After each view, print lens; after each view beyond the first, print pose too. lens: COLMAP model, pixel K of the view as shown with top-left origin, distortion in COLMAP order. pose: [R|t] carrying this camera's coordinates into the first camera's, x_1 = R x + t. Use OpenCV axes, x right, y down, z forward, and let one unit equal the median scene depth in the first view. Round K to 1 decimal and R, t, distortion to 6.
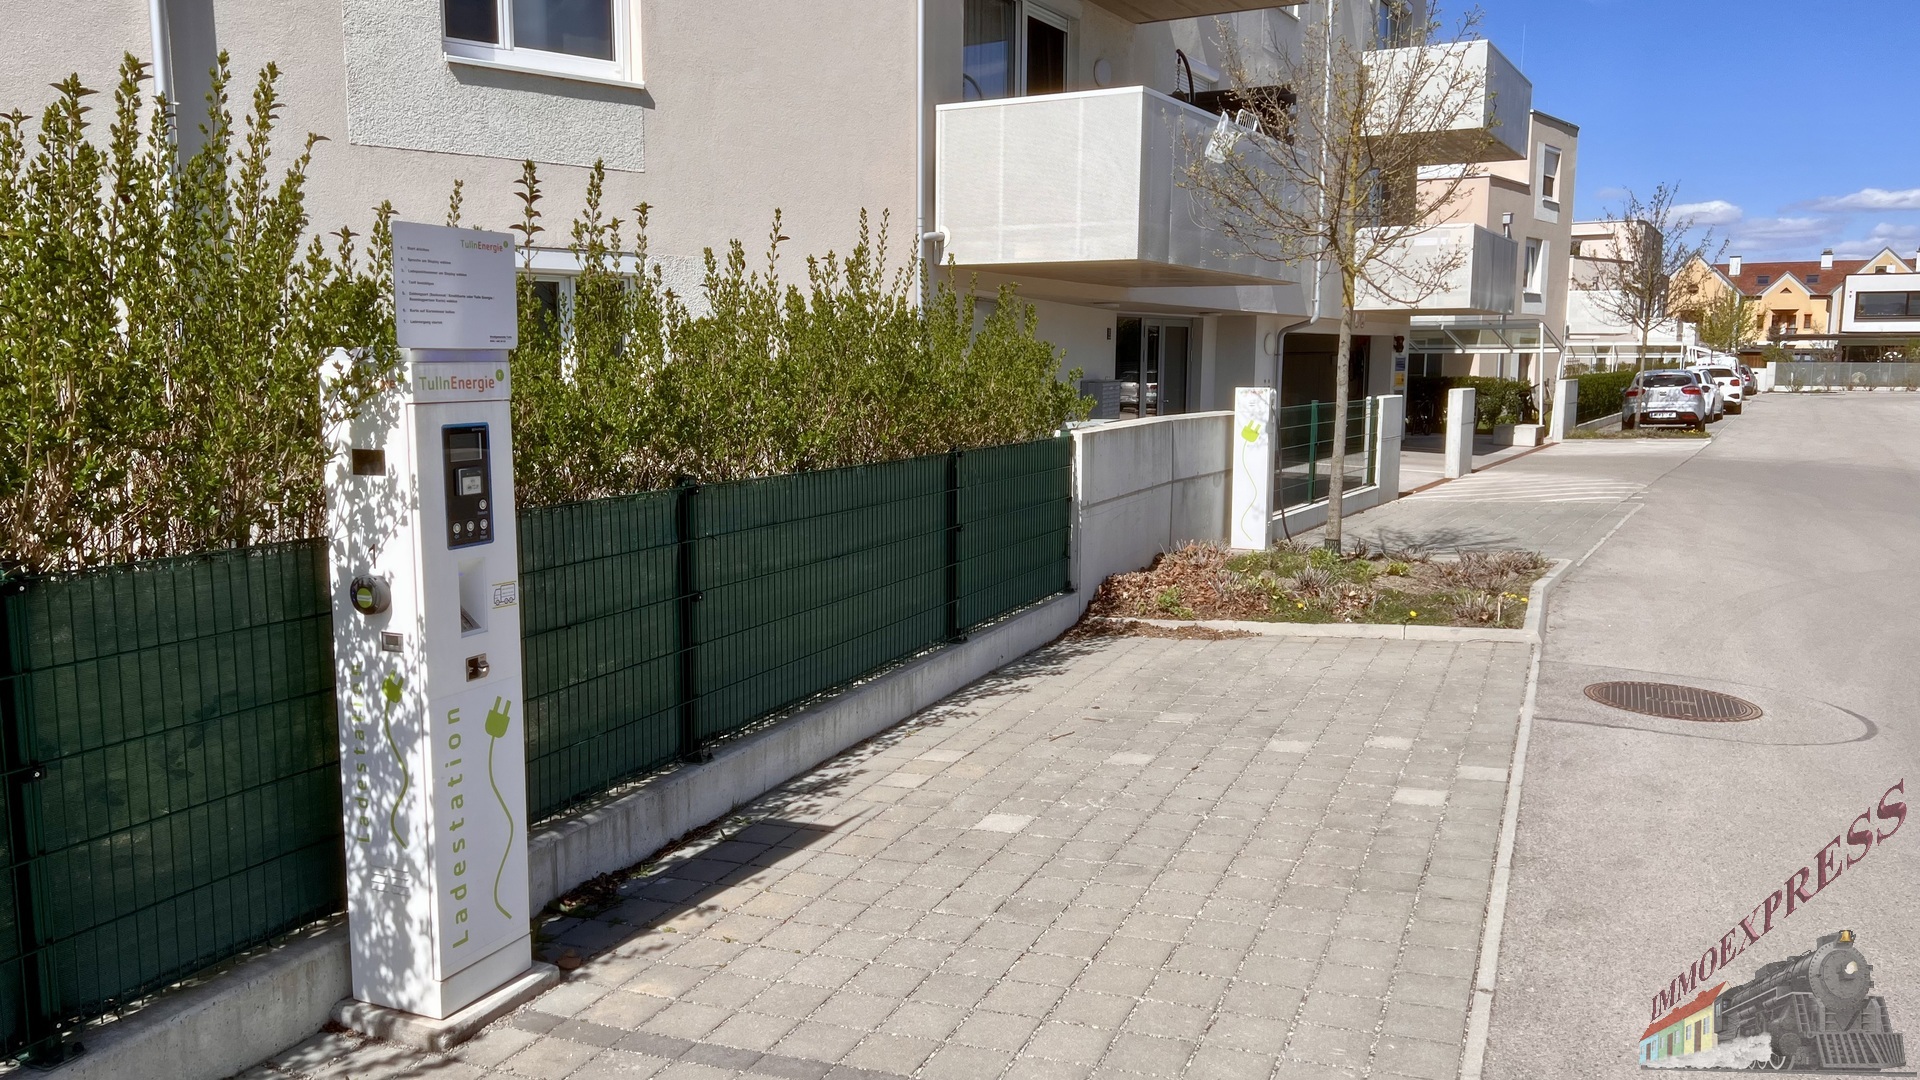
lens RADIAL K [[1489.2, 0, 960.0], [0, 1489.2, 540.0], [0, 0, 1]] dist [0.006883, -0.002124]
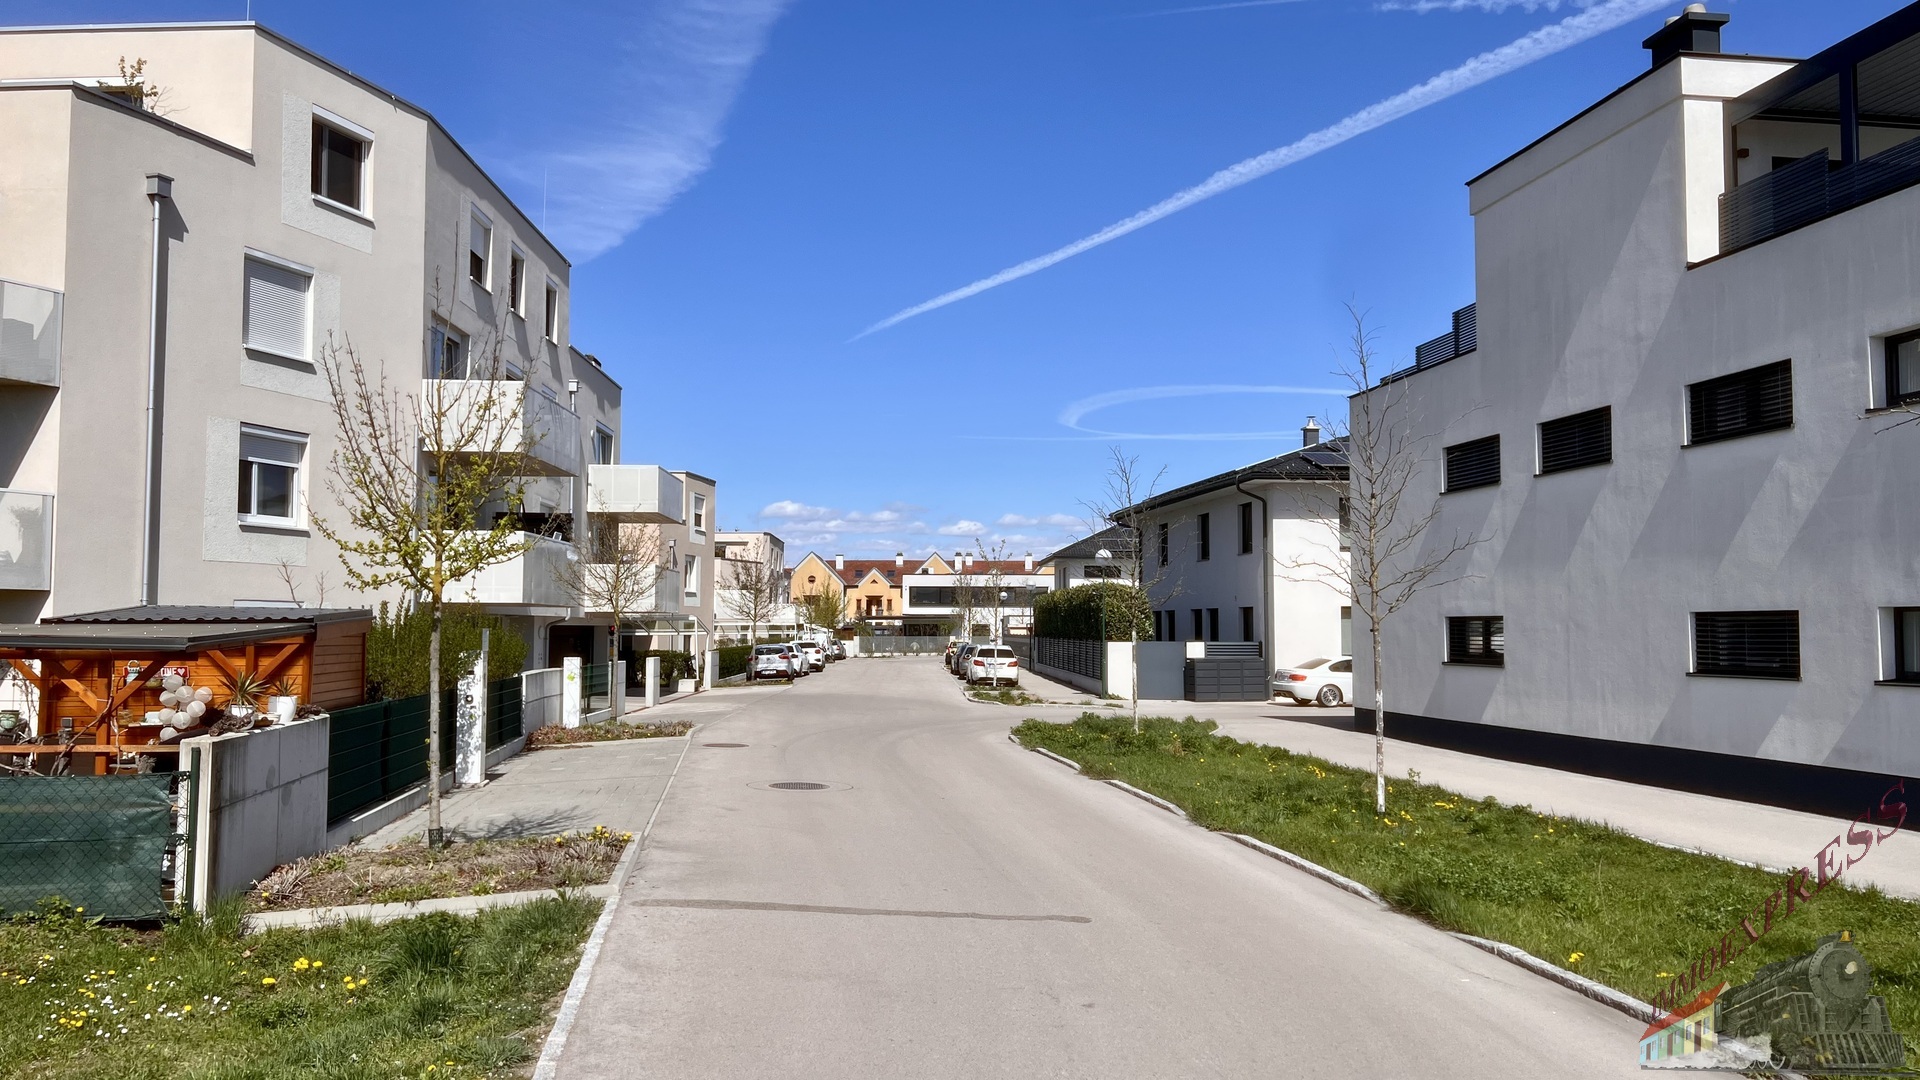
lens RADIAL K [[1489.2, 0, 960.0], [0, 1489.2, 540.0], [0, 0, 1]] dist [0.006883, -0.002124]
pose [[0.858928, 0.023446, 0.511560, -0.171388], [0.070024, 0.984191, -0.162680, 0.049603], [-0.507287, 0.175552, 0.843707, -0.467166]]
